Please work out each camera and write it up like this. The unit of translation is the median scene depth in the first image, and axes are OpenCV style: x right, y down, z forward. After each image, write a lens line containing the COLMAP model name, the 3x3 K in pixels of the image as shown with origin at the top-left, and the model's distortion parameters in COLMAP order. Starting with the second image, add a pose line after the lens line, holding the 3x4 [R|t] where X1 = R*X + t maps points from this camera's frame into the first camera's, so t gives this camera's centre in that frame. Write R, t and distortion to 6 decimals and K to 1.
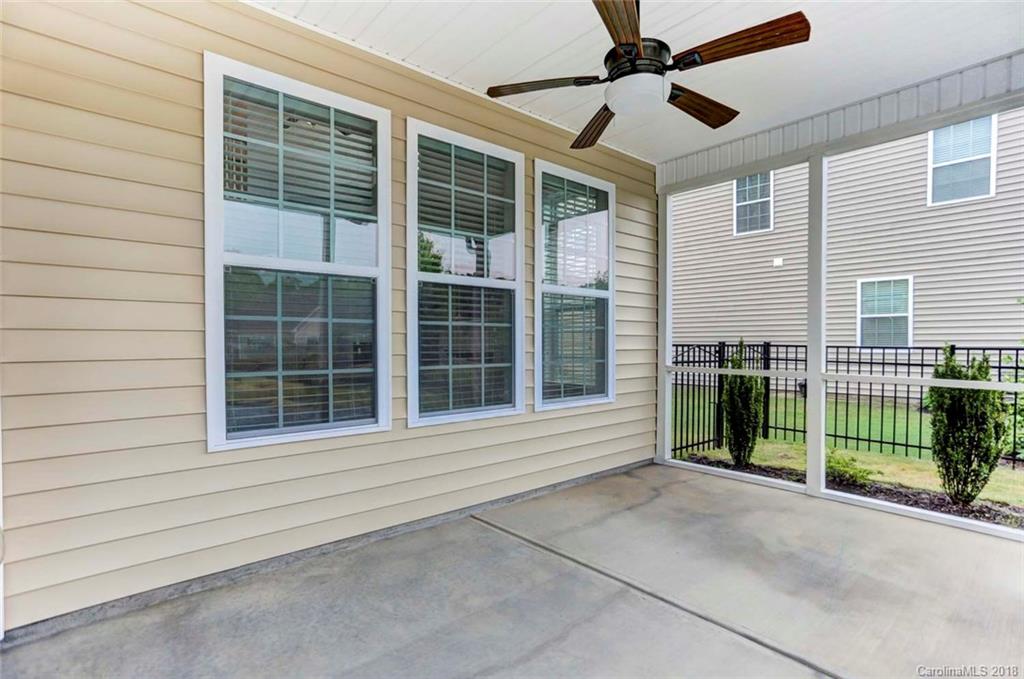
lens RADIAL K [[497.1, 0, 512.7], [0, 497.1, 344.5], [0, 0, 1]] dist [-0.036448, 0.017778]
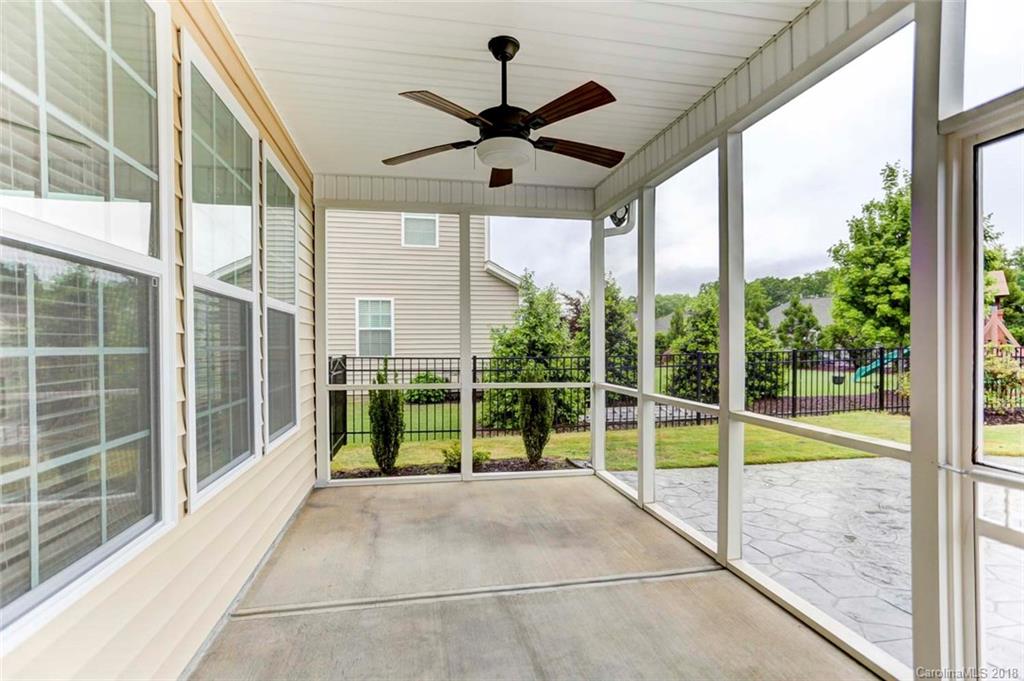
lens RADIAL K [[497.1, 0, 513.8], [0, 497.1, 339.7], [0, 0, 1]] dist [-0.036448, 0.017778]
pose [[0.497353, 0.009588, 0.867495, -0.440431], [0.005223, 0.999888, -0.014046, -0.036849], [-0.867533, 0.011516, 0.497247, 0.254517]]
